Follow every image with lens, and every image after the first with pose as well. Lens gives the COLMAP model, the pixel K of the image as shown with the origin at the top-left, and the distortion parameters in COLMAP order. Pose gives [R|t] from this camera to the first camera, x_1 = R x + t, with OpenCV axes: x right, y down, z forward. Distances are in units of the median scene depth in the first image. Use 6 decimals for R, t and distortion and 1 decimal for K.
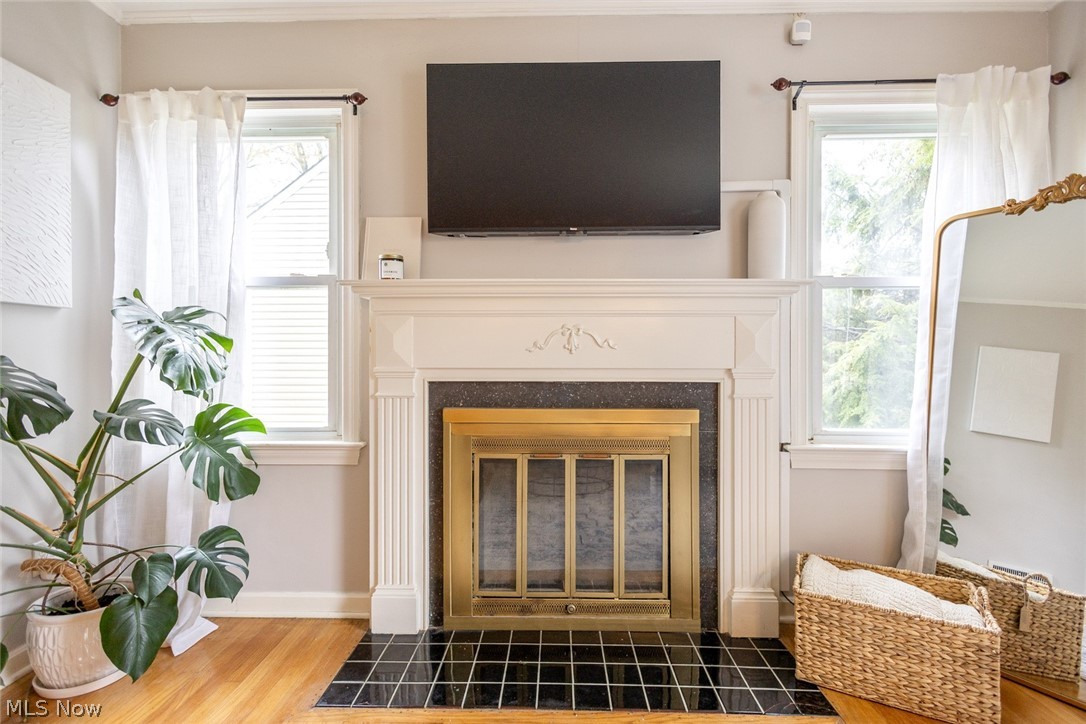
lens RADIAL K [[532.5, 0, 542.5], [0, 532.5, 356.3], [0, 0, 1]] dist [0.009268, -0.002021]
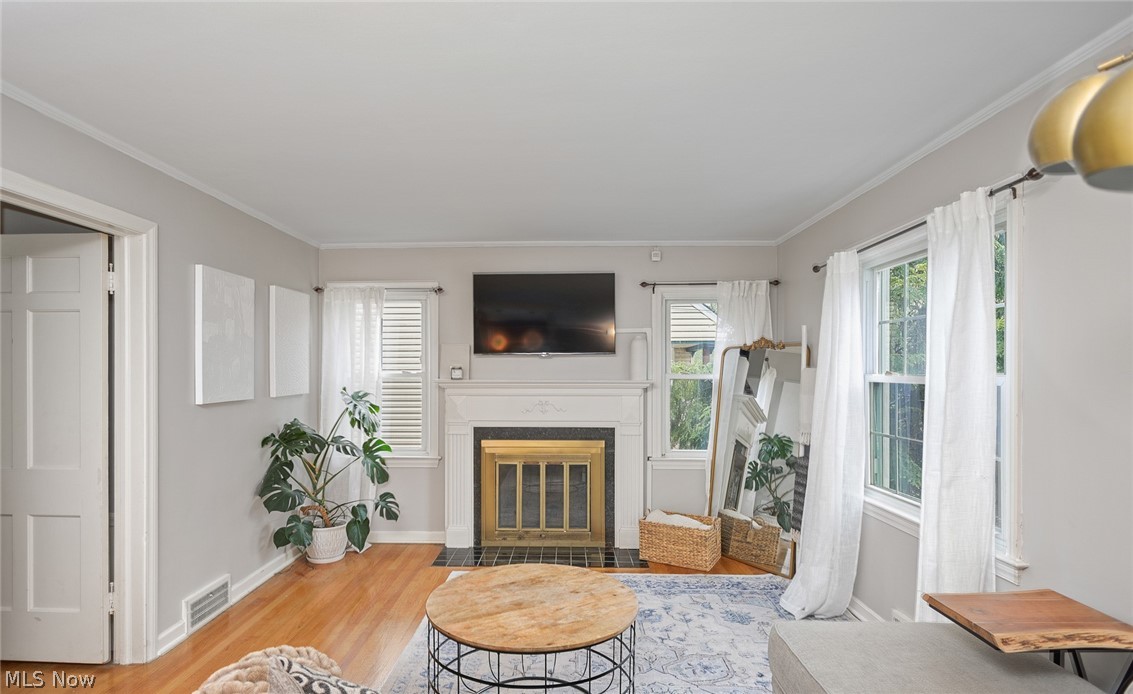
lens RADIAL K [[587.1, 0, 573.7], [0, 587.1, 378.6], [0, 0, 1]] dist [-0.025545, -0.000075]
pose [[0.999330, 0.003413, 0.036448, 0.089675], [-0.003921, 0.999896, 0.013880, -0.173092], [-0.036397, -0.014014, 0.999239, -1.279792]]
